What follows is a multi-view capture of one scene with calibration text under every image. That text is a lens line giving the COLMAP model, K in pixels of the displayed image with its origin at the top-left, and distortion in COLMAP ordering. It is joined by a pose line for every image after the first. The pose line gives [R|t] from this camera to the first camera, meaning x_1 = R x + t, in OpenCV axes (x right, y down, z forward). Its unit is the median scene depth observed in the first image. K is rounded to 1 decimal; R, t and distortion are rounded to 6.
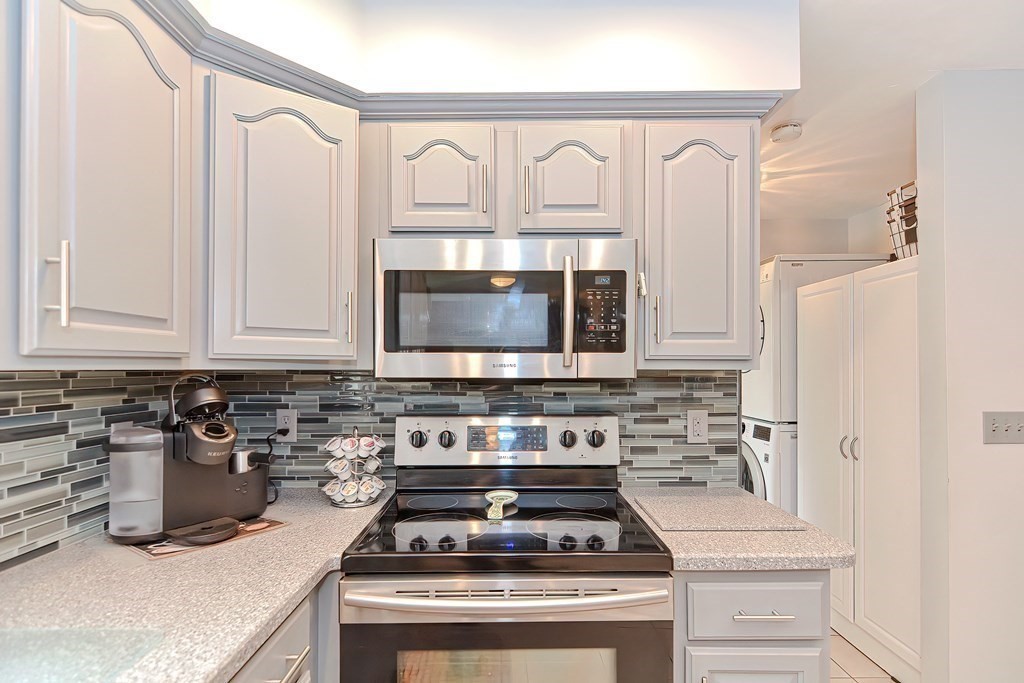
lens RADIAL K [[499.0, 0, 515.4], [0, 499.0, 362.9], [0, 0, 1]] dist [-0.003012, -0.002388]
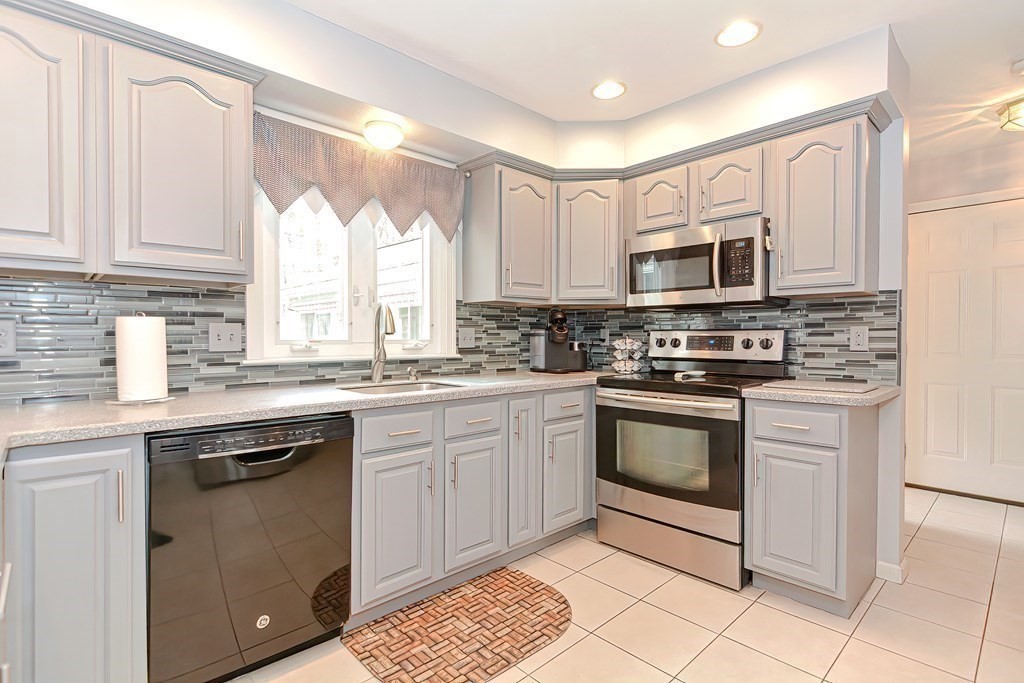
lens RADIAL K [[499.0, 0, 510.8], [0, 499.0, 340.8], [0, 0, 1]] dist [-0.003012, -0.002388]
pose [[0.686557, 0.003622, -0.727067, 0.846594], [0.008742, 0.999874, 0.013236, 0.131206], [0.727024, -0.015443, 0.686438, -0.726875]]
